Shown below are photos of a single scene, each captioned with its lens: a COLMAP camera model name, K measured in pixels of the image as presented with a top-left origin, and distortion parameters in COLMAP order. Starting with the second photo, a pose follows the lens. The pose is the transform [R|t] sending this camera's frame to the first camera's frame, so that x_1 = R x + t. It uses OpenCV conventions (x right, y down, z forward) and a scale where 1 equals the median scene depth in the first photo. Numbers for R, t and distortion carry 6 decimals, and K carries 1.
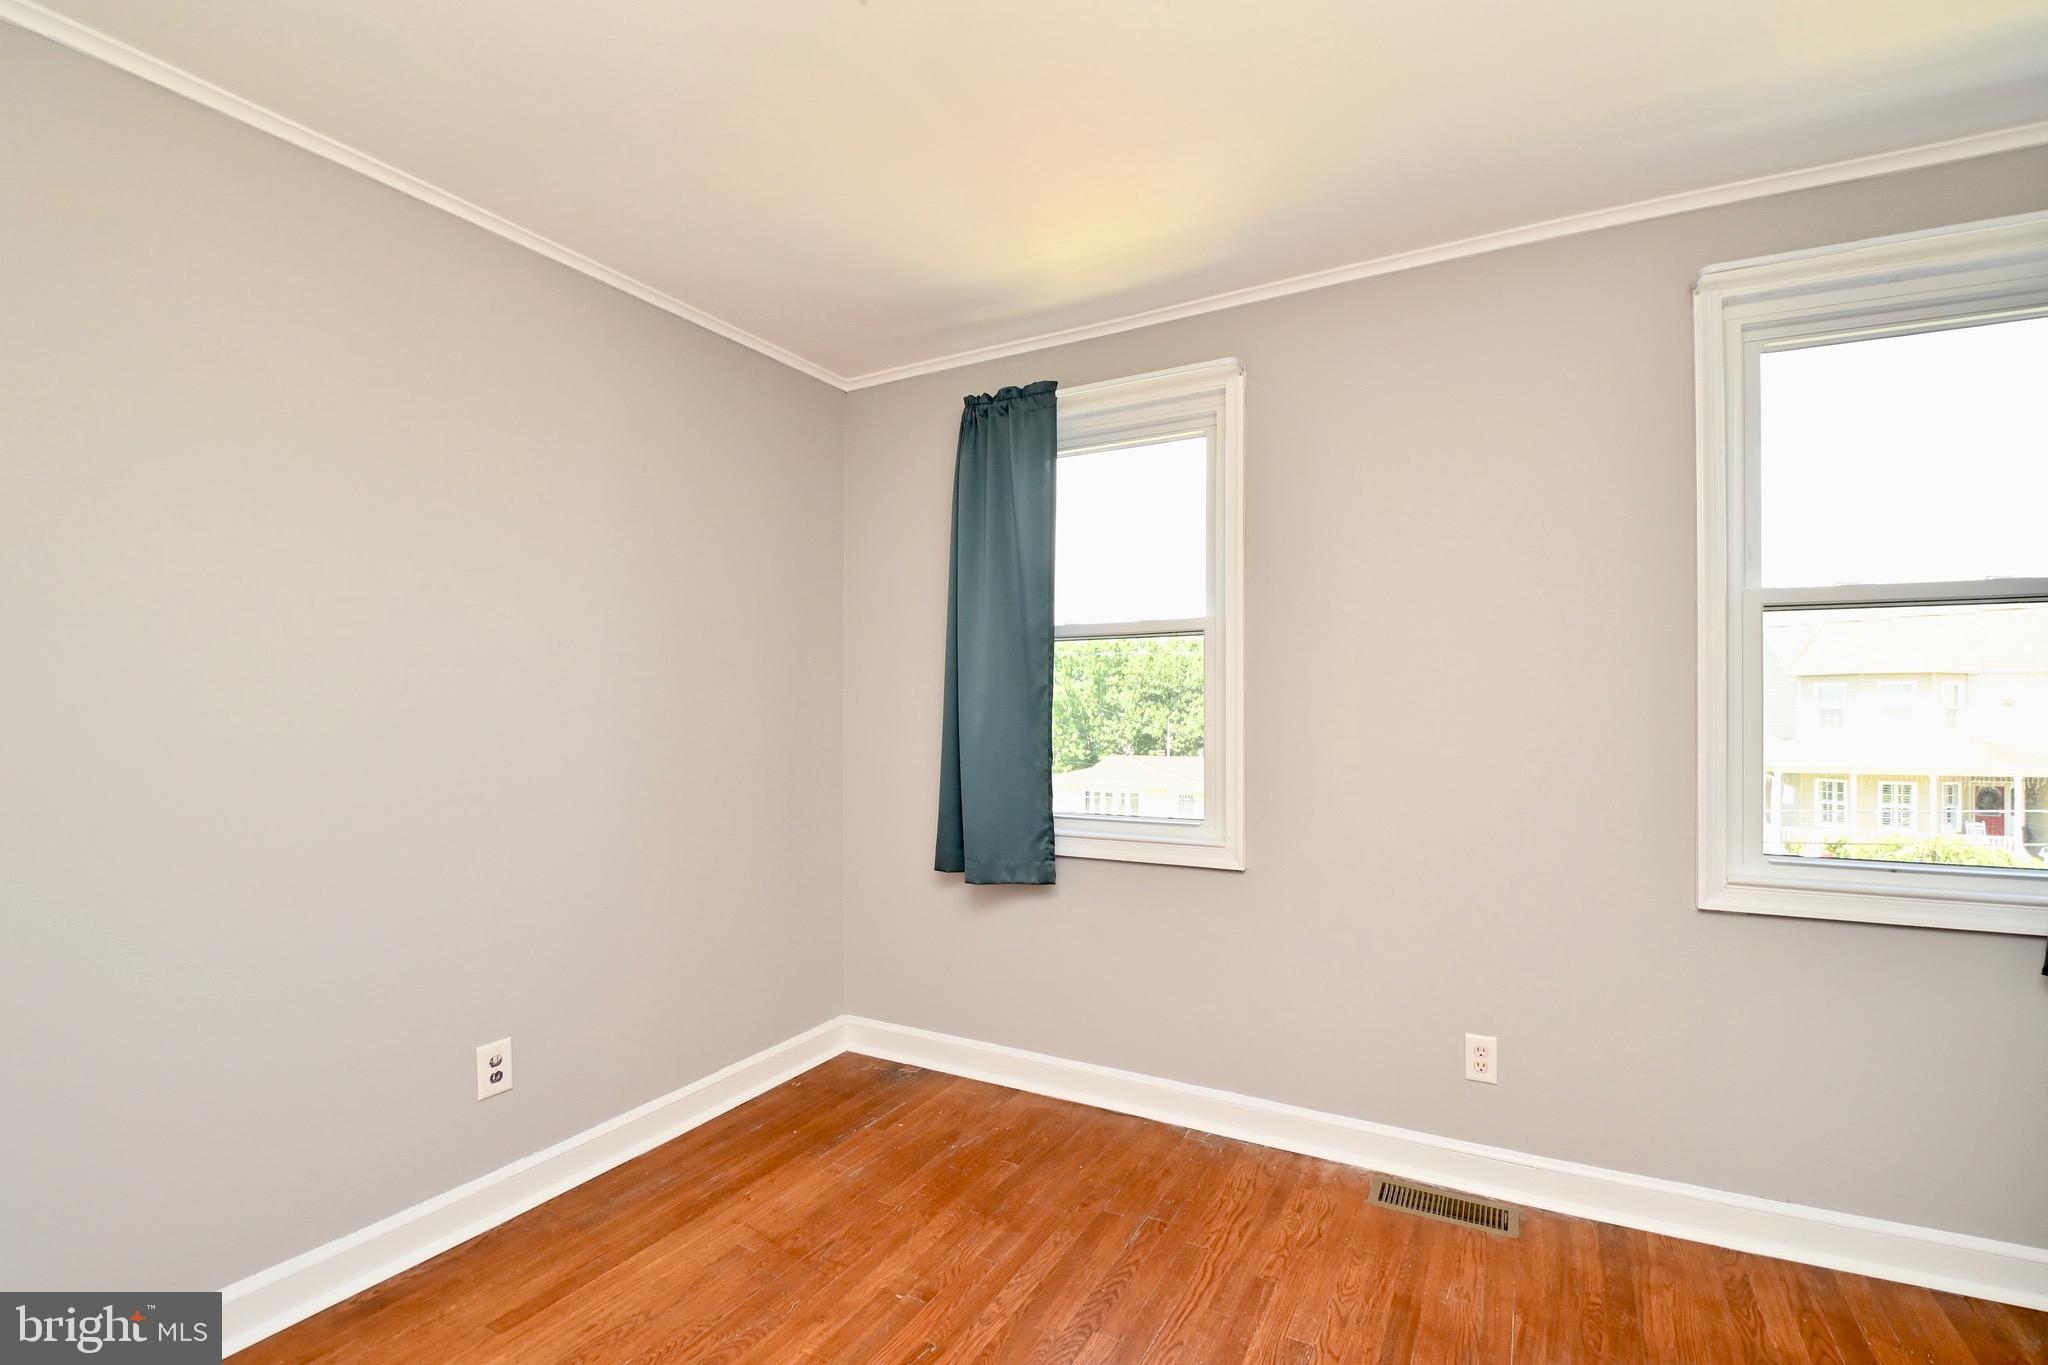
lens RADIAL K [[899.3, 0, 1076.1], [0, 899.3, 692.0], [0, 0, 1]] dist [0.008778, -0.018115]
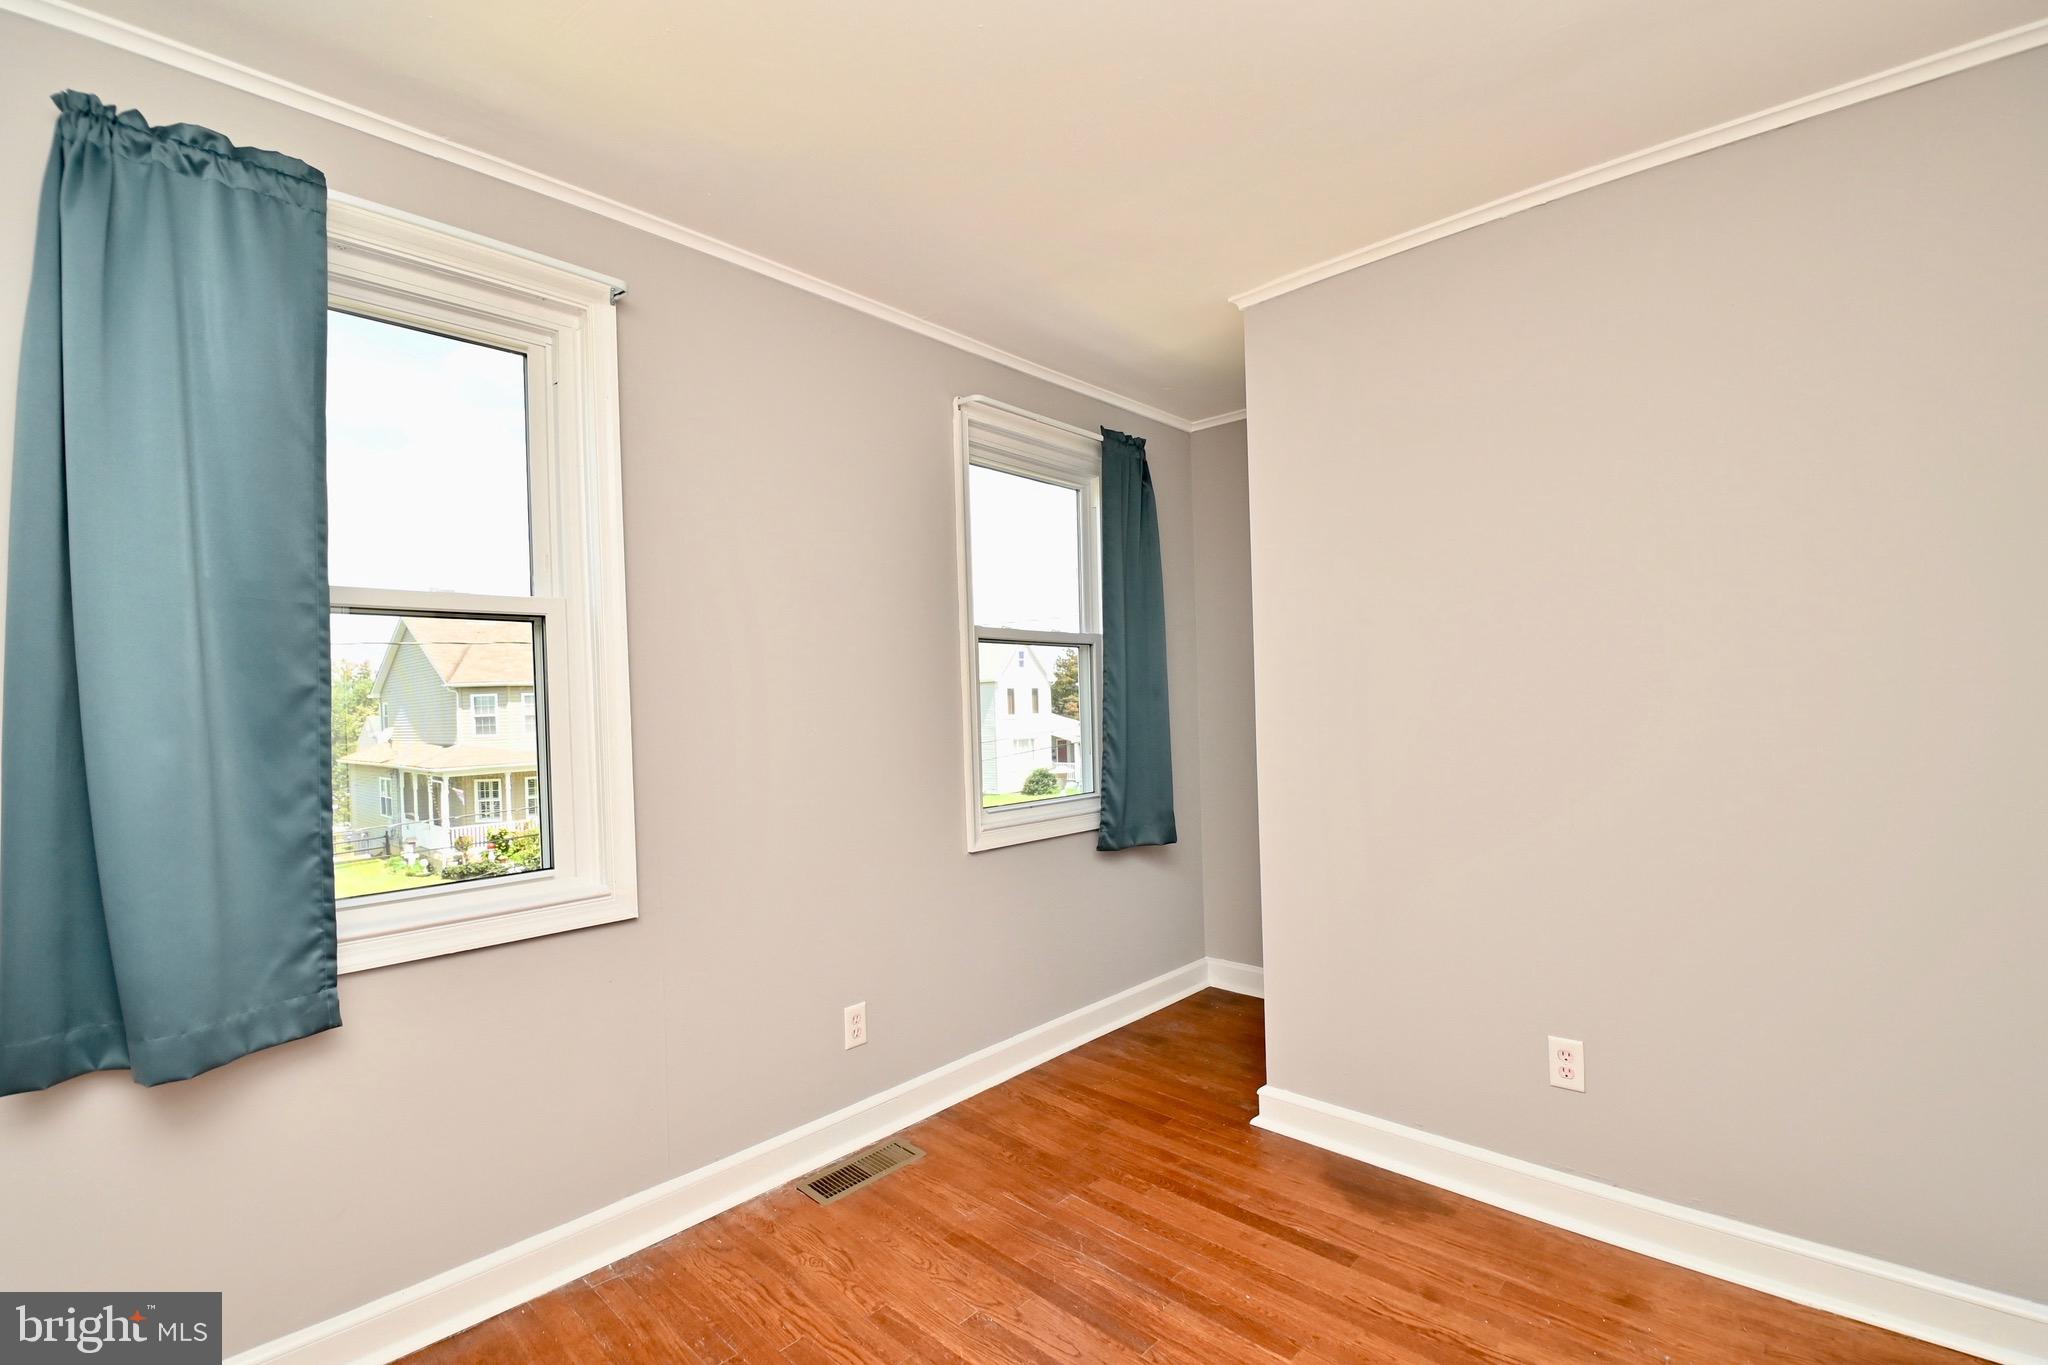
lens RADIAL K [[899.3, 0, 1004.9], [0, 899.3, 691.2], [0, 0, 1]] dist [0.008778, -0.018115]
pose [[0.271706, 0.007337, 0.962352, -0.469676], [0.006050, 0.999938, -0.009331, 0.003532], [-0.962361, 0.008357, 0.271645, 0.420192]]
